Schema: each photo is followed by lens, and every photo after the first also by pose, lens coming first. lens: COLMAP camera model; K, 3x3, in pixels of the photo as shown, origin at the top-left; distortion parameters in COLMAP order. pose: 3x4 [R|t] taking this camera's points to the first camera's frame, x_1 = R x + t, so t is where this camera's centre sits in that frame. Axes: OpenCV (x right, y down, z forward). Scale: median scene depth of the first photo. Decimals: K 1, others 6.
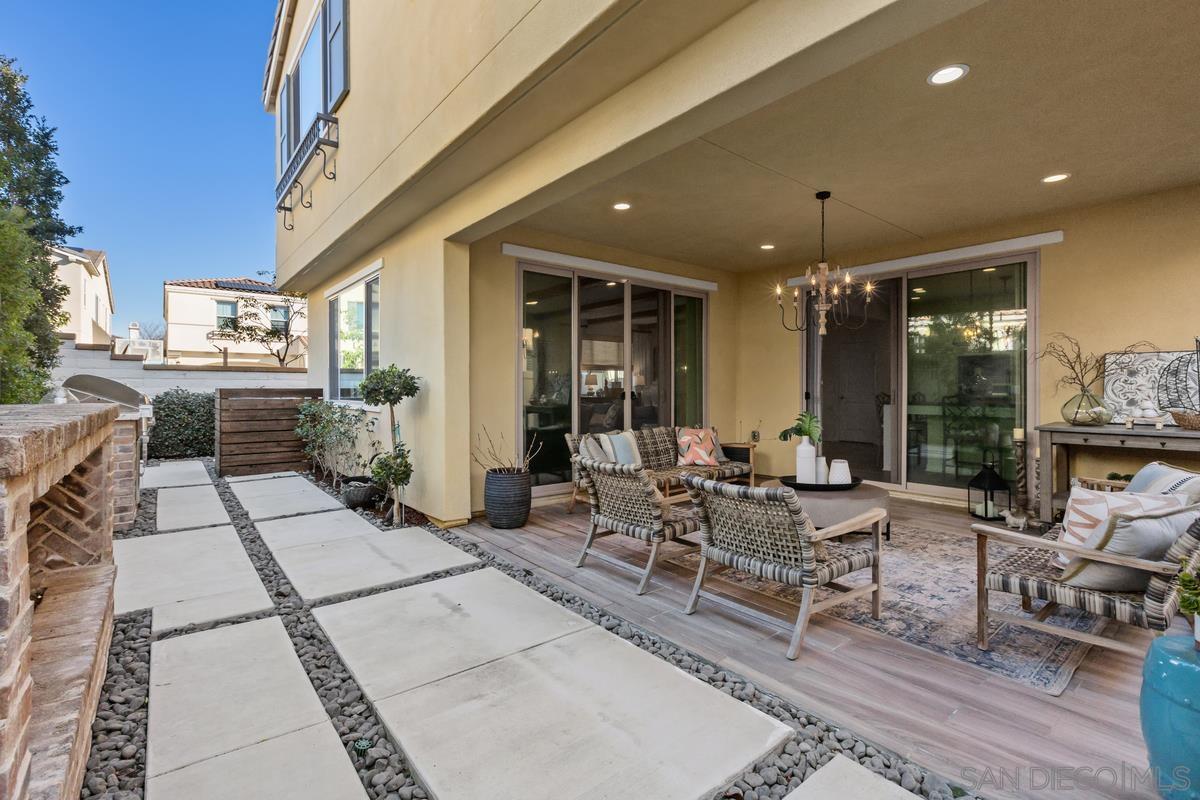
lens RADIAL K [[540.3, 0, 598.3], [0, 540.3, 390.2], [0, 0, 1]] dist [0.003833, -0.003682]
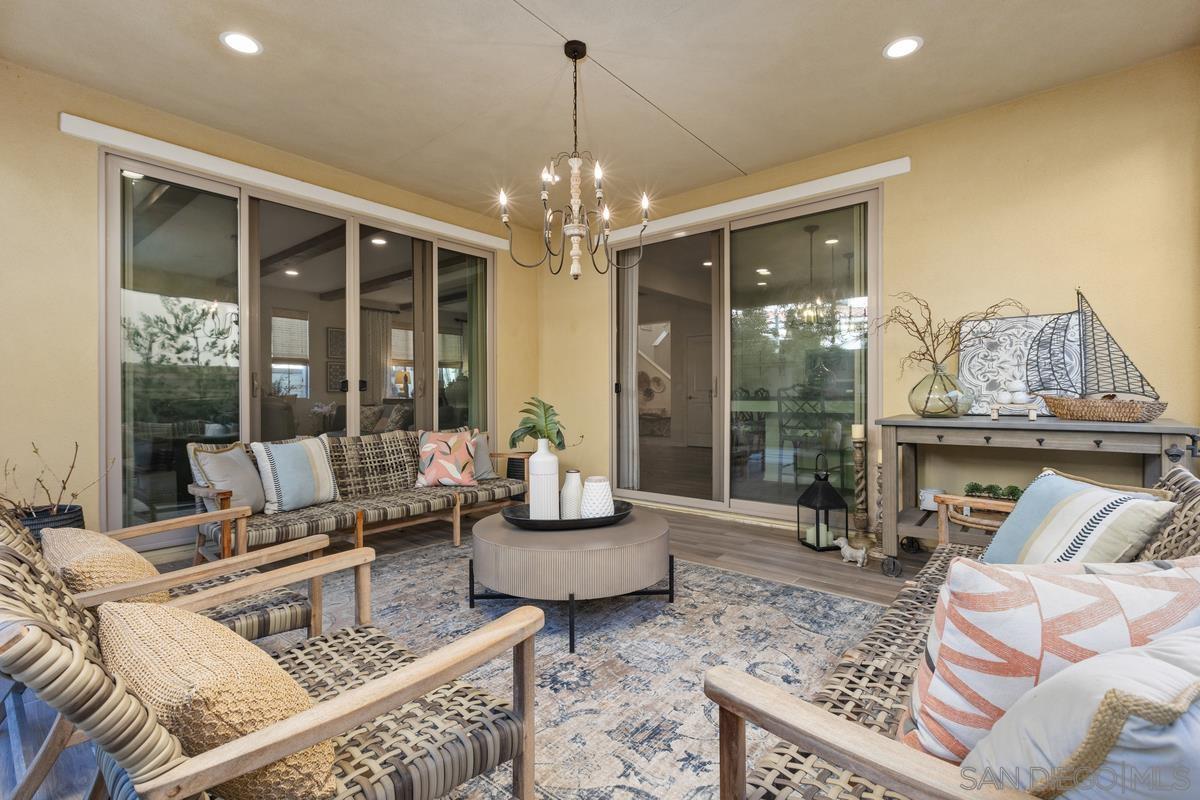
lens RADIAL K [[540.3, 0, 600.0], [0, 540.3, 402.0], [0, 0, 1]] dist [0.003833, -0.003682]
pose [[0.980309, -0.004445, 0.197421, 0.290077], [0.003343, 0.999977, 0.005917, 0.035231], [-0.197442, -0.005140, 0.980301, 0.349545]]
